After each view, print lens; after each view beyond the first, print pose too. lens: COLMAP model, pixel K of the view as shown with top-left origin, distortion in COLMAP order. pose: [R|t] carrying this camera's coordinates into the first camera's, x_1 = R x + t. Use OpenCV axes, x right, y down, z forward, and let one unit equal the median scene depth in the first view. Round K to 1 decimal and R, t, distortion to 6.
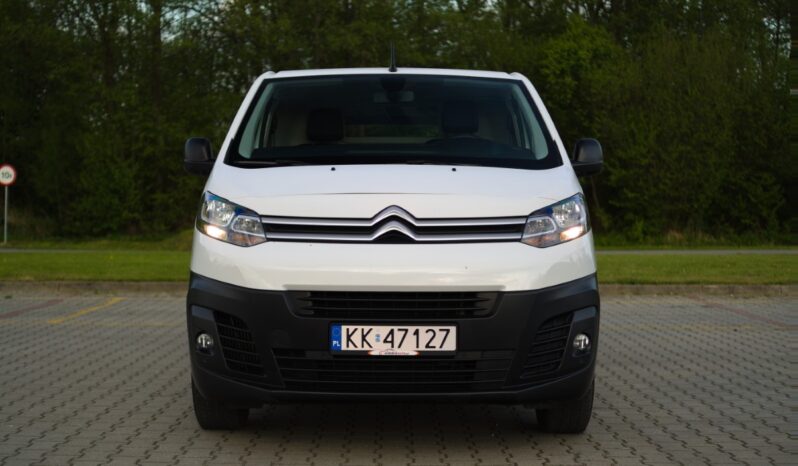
lens RADIAL K [[1235.3, 0, 401.7], [0, 1235.3, 232.7], [0, 0, 1]] dist [-0.071644, 0.000000]
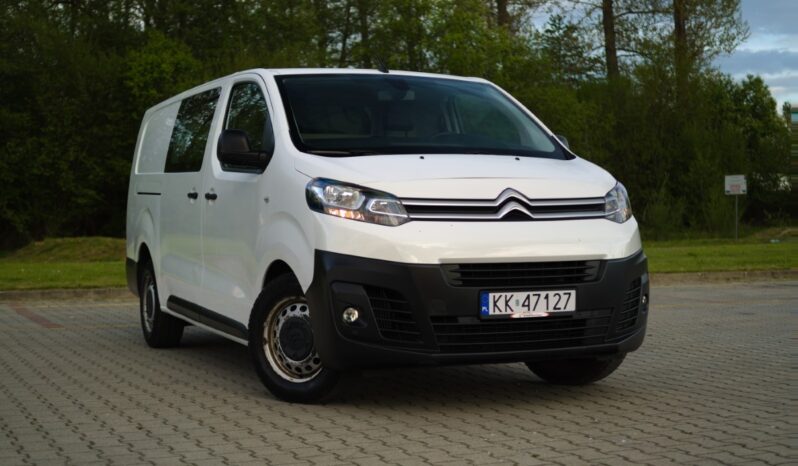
lens RADIAL K [[1235.3, 0, 399.6], [0, 1235.3, 232.0], [0, 0, 1]] dist [-0.071644, 0.000000]
pose [[0.911774, -0.016704, 0.410353, -0.583797], [0.022657, 0.999697, -0.009648, 0.027920], [-0.410067, 0.018094, 0.911876, -0.001178]]
